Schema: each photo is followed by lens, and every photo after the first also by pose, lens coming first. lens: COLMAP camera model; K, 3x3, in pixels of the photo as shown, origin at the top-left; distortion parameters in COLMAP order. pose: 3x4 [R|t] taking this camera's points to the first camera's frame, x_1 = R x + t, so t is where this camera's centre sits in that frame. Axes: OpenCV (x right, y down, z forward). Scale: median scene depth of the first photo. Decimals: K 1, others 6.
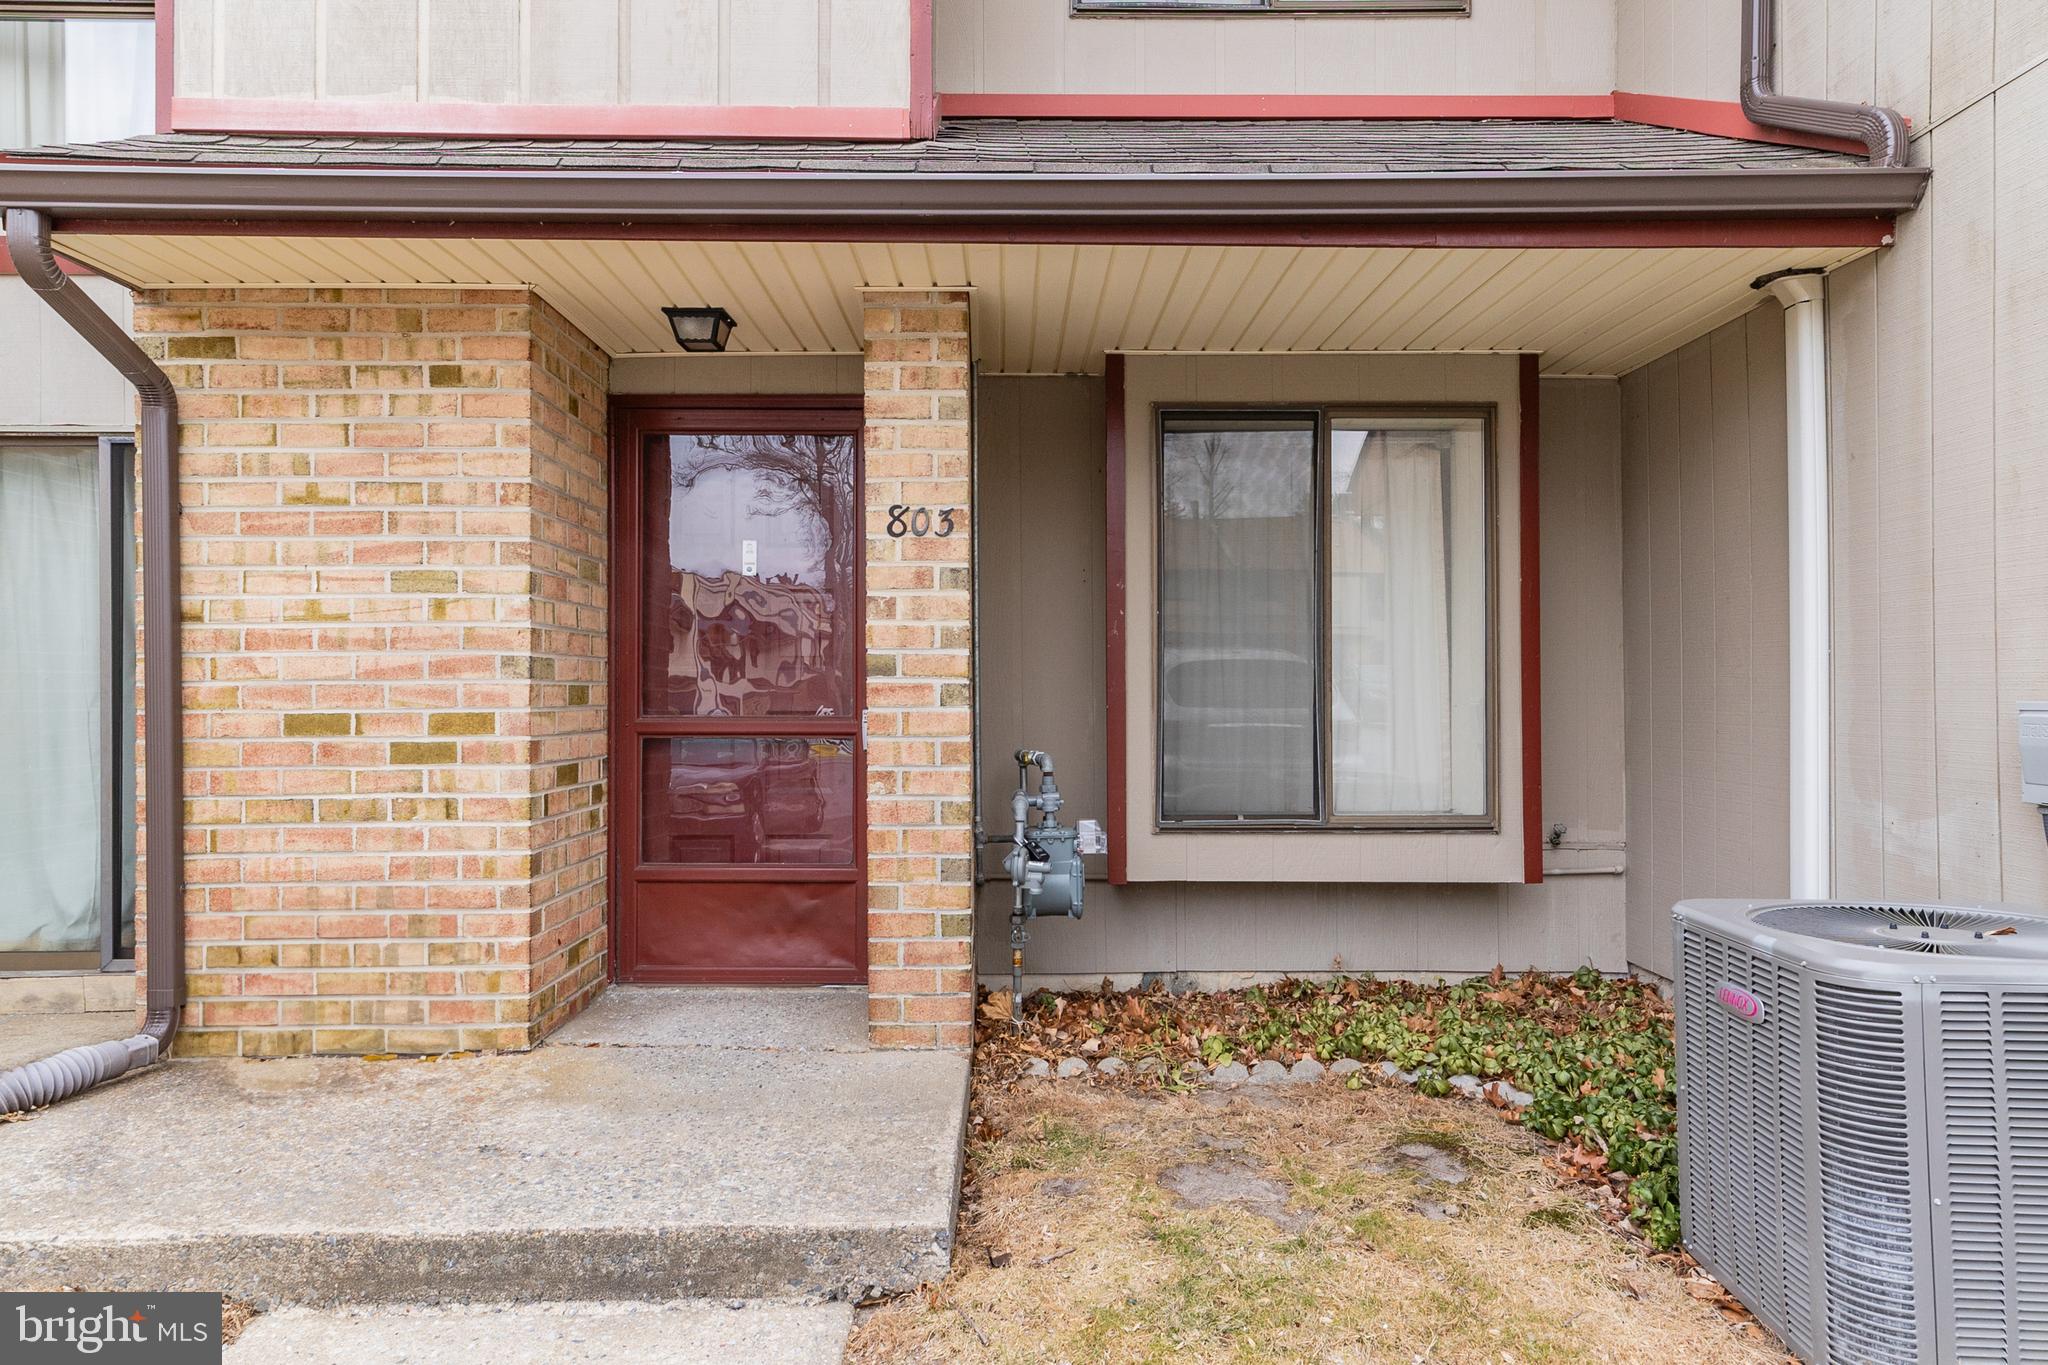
lens RADIAL K [[1125.6, 0, 1029.8], [0, 1125.6, 684.5], [0, 0, 1]] dist [0.019666, 0.000260]
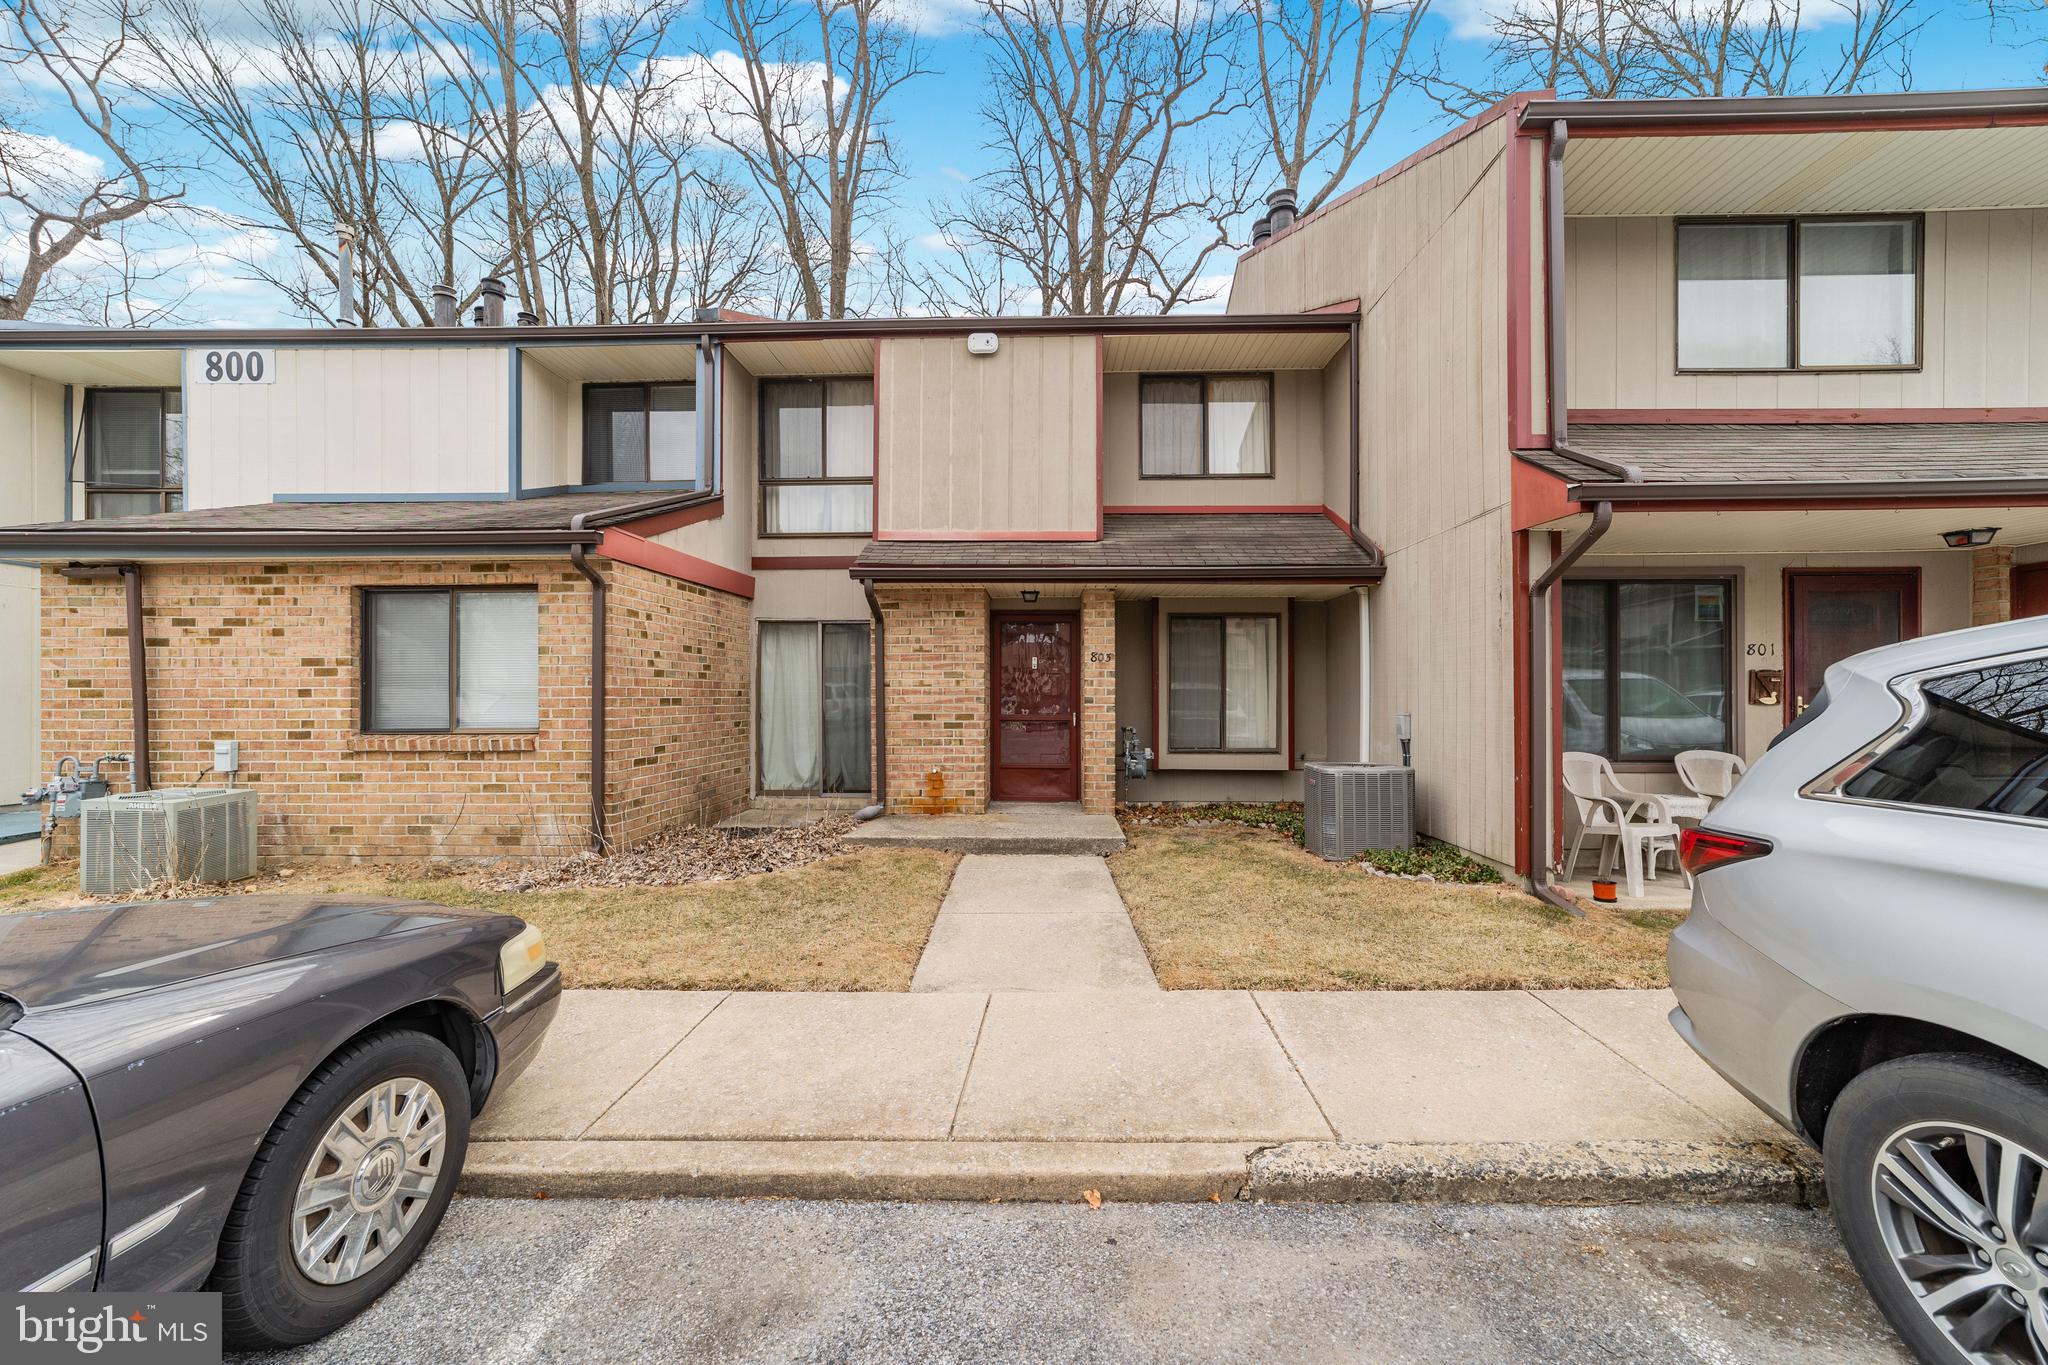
lens RADIAL K [[797.2, 0, 1019.0], [0, 797.2, 691.5], [0, 0, 1]] dist [-0.013308, 0.006034]
pose [[0.999549, 0.003763, -0.029783, -0.268298], [-0.003717, 0.999992, 0.001608, -0.045494], [0.029789, -0.001496, 0.999555, -1.371279]]
